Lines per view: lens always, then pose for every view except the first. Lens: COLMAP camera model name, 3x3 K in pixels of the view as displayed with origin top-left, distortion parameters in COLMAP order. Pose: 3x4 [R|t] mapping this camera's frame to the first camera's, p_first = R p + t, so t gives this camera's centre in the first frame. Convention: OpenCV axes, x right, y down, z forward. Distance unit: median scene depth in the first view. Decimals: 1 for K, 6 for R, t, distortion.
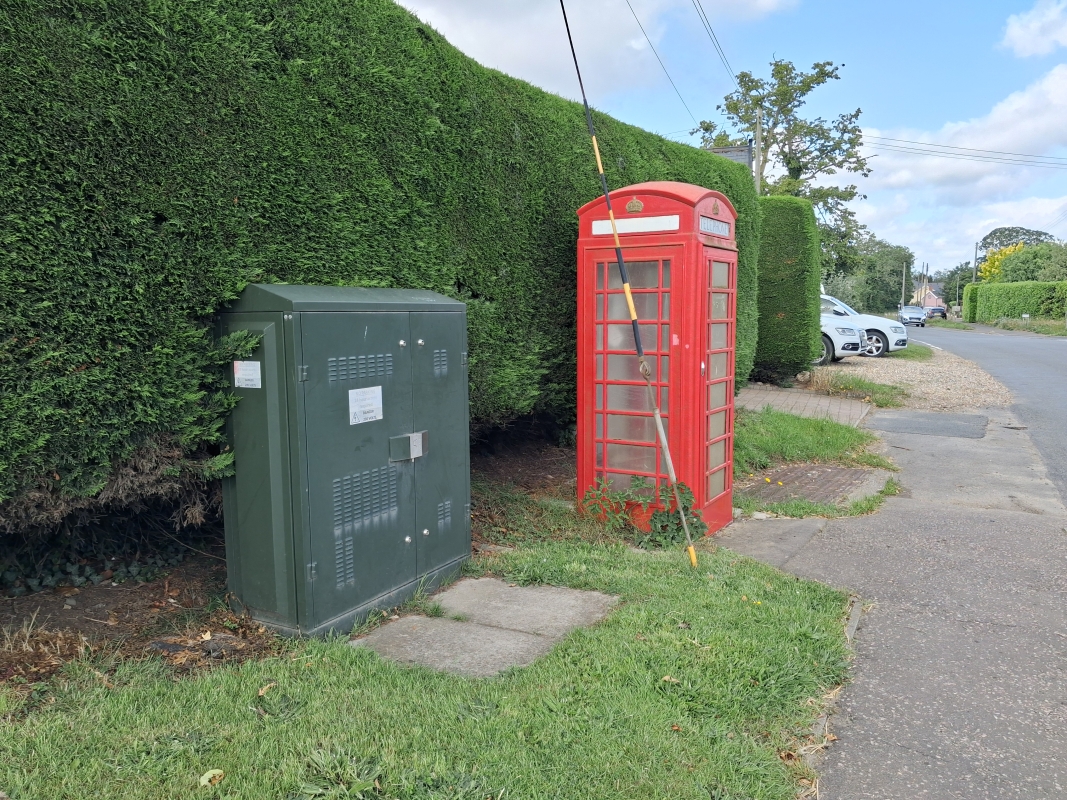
lens RADIAL K [[838.5, 0, 533.5], [0, 838.5, 400.0], [0, 0, 1]] dist [-0.003163, -0.008026]
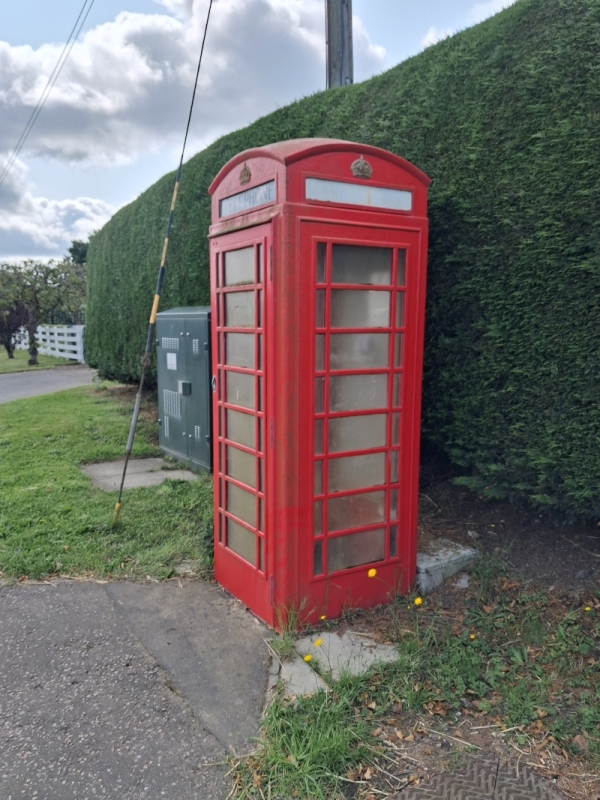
lens RADIAL K [[628.7, 0, 298.7], [0, 628.7, 418.1], [0, 0, 1]] dist [-0.003163, -0.008026]
pose [[-0.471136, 0.136641, -0.871413, 0.719241], [-0.094518, 0.974420, 0.203894, -0.141026], [0.876982, 0.178426, -0.446169, 1.351622]]
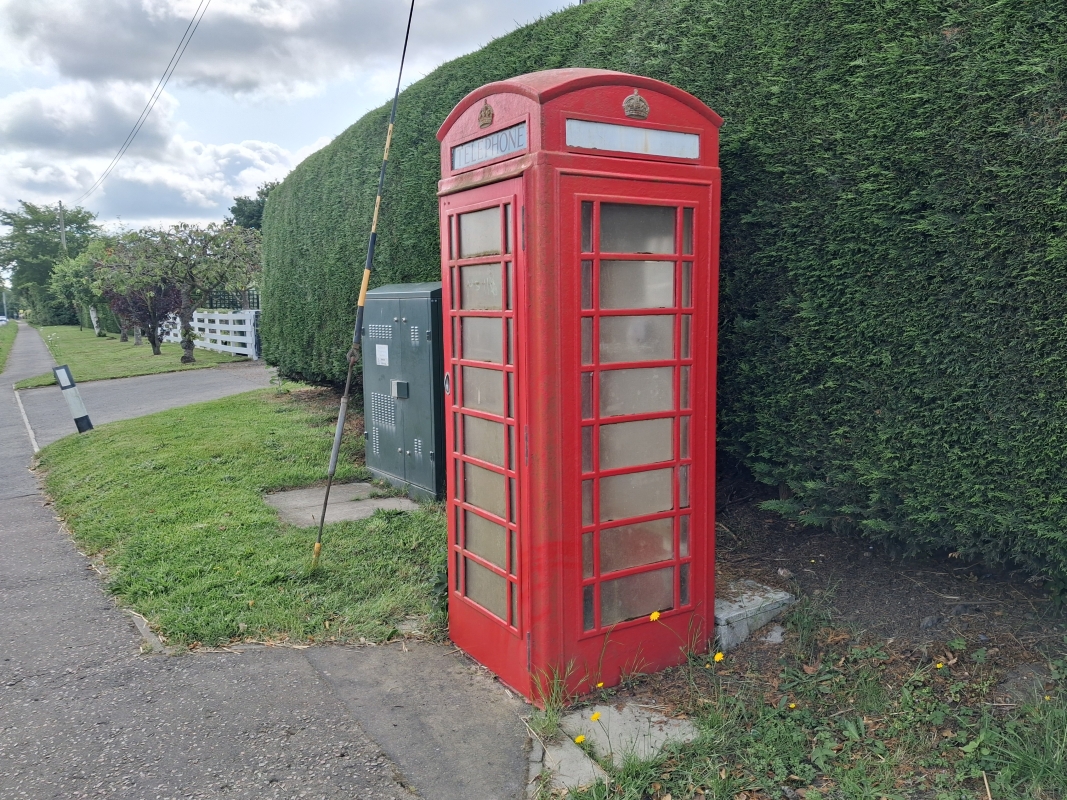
lens RADIAL K [[836.7, 0, 553.4], [0, 836.7, 401.5], [0, 0, 1]] dist [0.005722, -0.003681]
pose [[-0.446641, 0.116613, -0.887082, 0.742899], [-0.082822, 0.981824, 0.170768, -0.141331], [0.890872, 0.149742, -0.428864, 1.342222]]
